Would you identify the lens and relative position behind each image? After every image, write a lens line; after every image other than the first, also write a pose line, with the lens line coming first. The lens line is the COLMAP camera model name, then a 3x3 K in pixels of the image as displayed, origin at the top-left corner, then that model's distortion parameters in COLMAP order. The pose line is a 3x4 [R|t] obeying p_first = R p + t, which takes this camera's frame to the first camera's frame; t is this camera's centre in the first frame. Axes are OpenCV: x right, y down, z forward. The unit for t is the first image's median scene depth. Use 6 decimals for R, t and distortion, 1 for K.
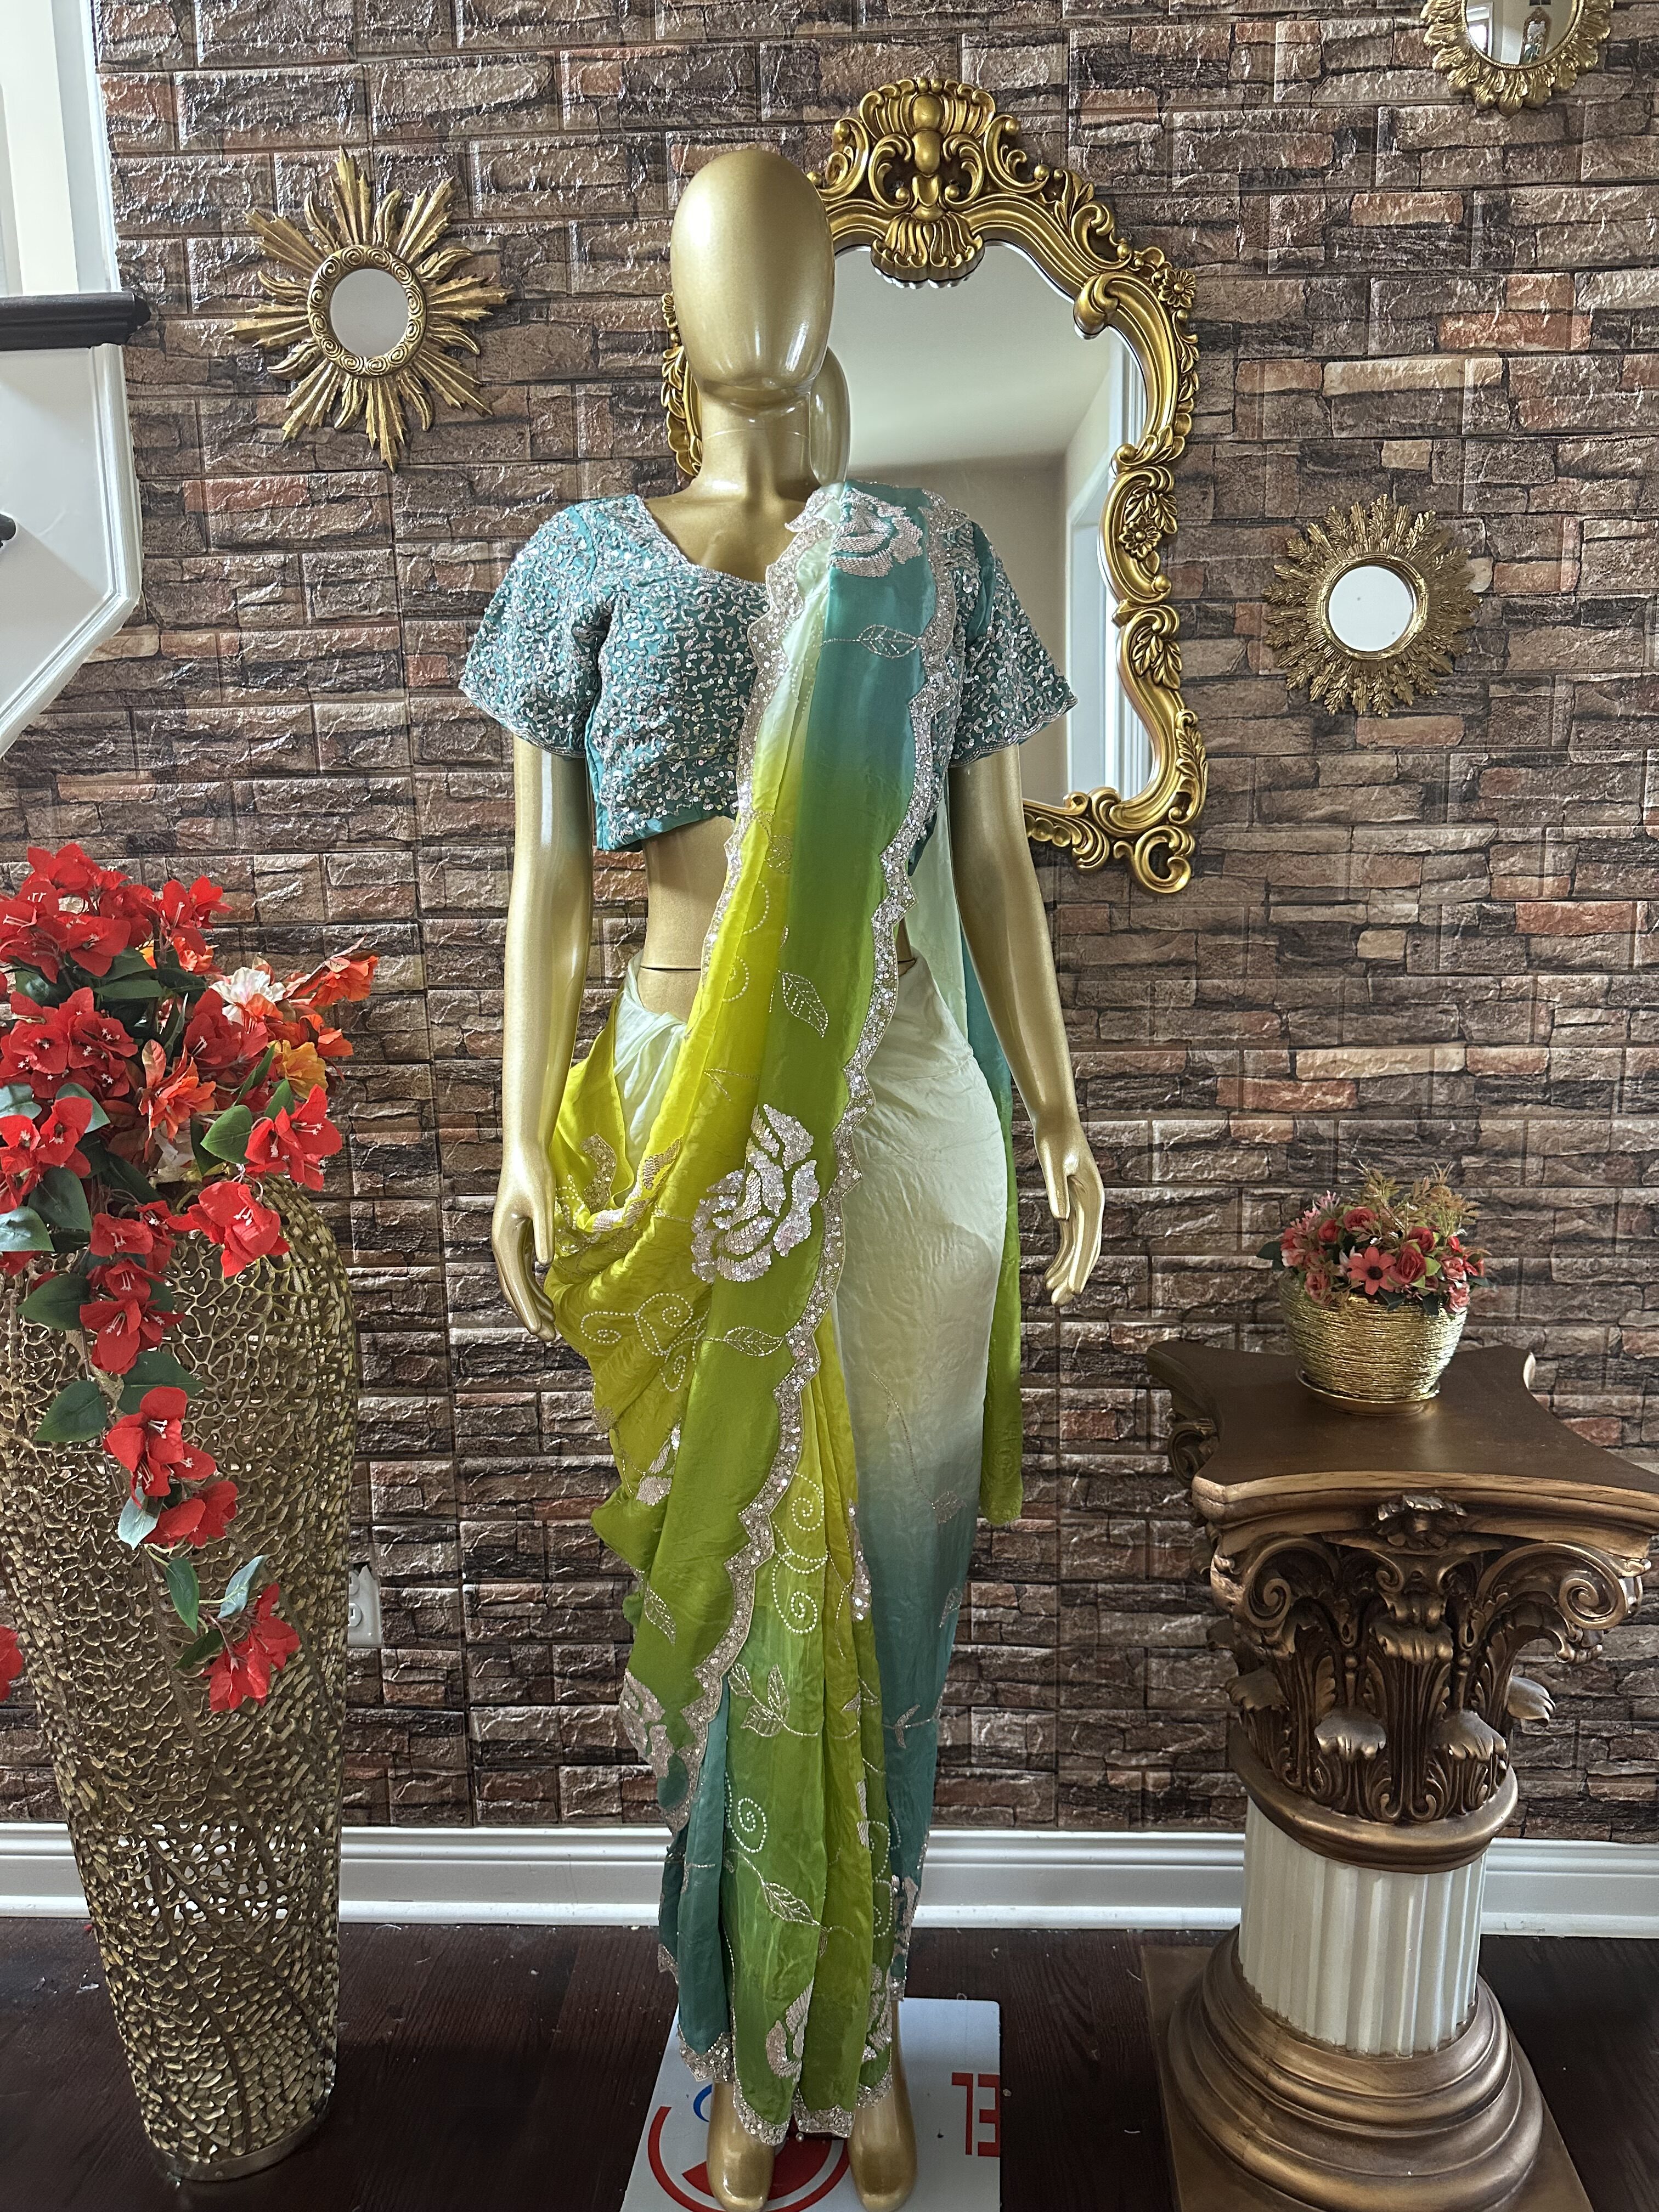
lens RADIAL K [[1543.6, 0, 829.5], [0, 1543.6, 1106.0], [0, 0, 1]] dist [-0.017374, -0.002530]
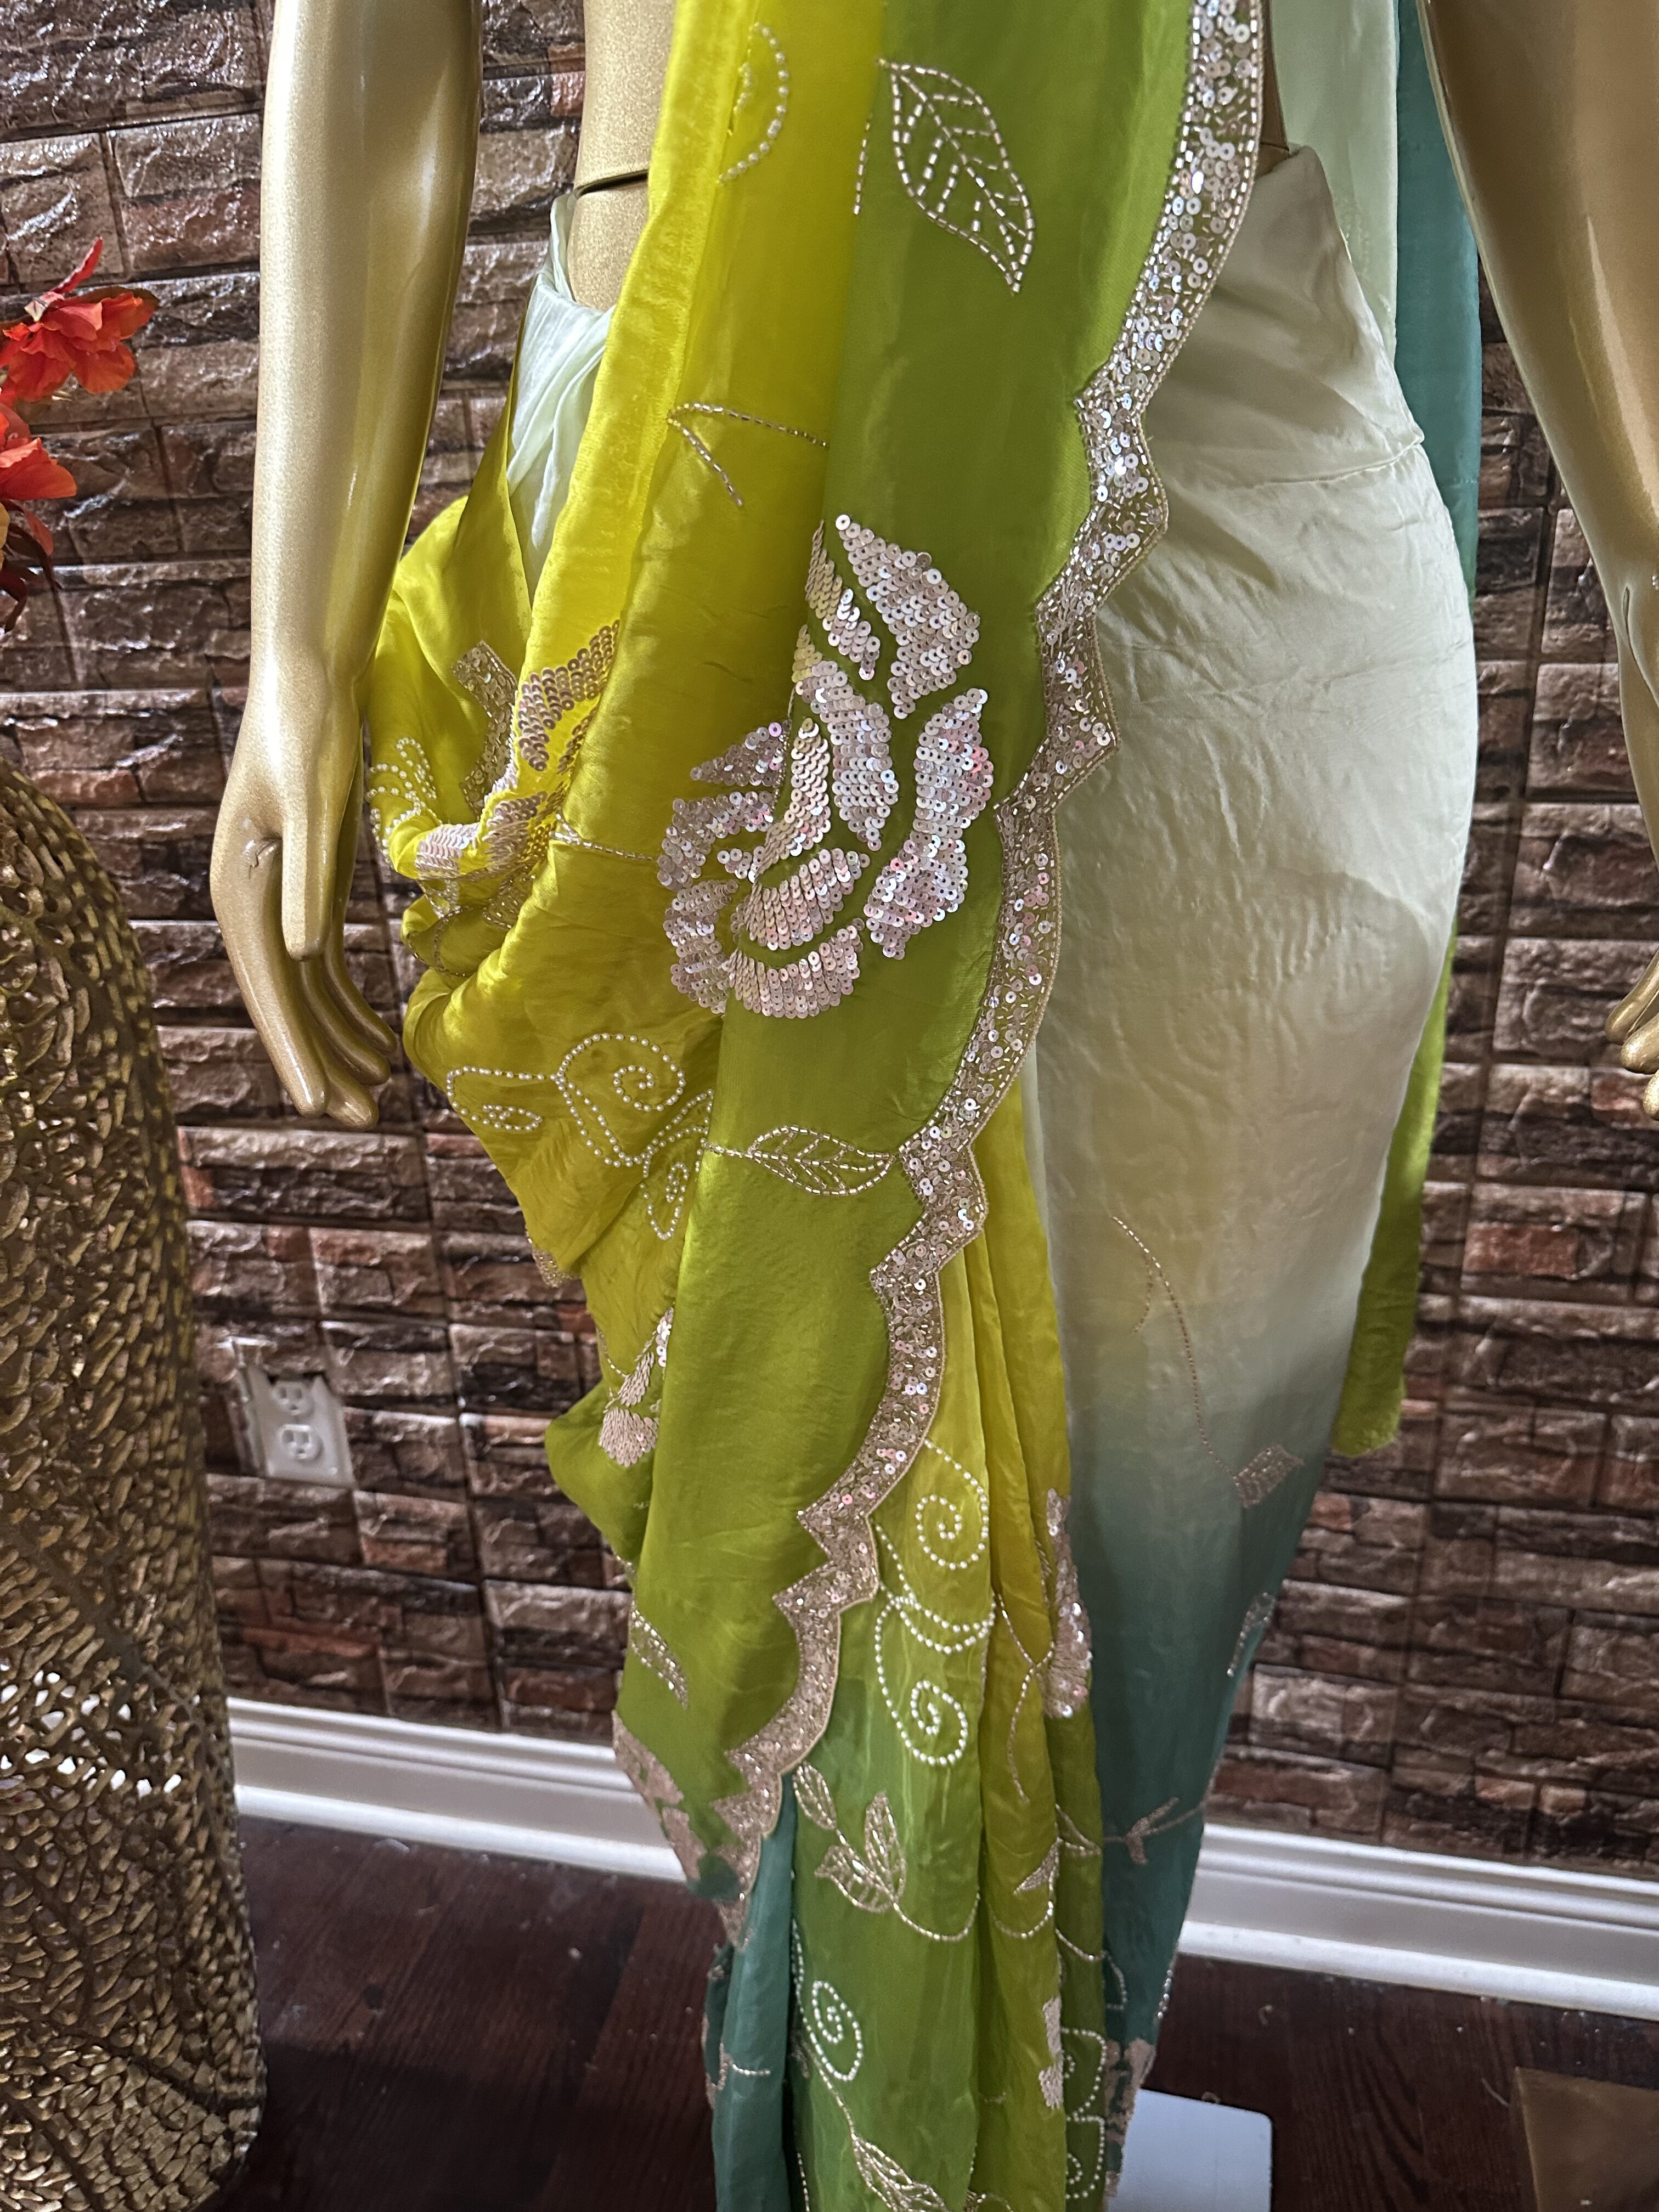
lens RADIAL K [[1491.8, 0, 829.5], [0, 1491.8, 1106.0], [0, 0, 1]] dist [0.000633, -0.008610]
pose [[0.984999, 0.048243, -0.165680, 0.012622], [-0.006900, 0.970368, 0.241534, 0.032832], [0.172423, -0.236767, 0.956144, 0.468189]]
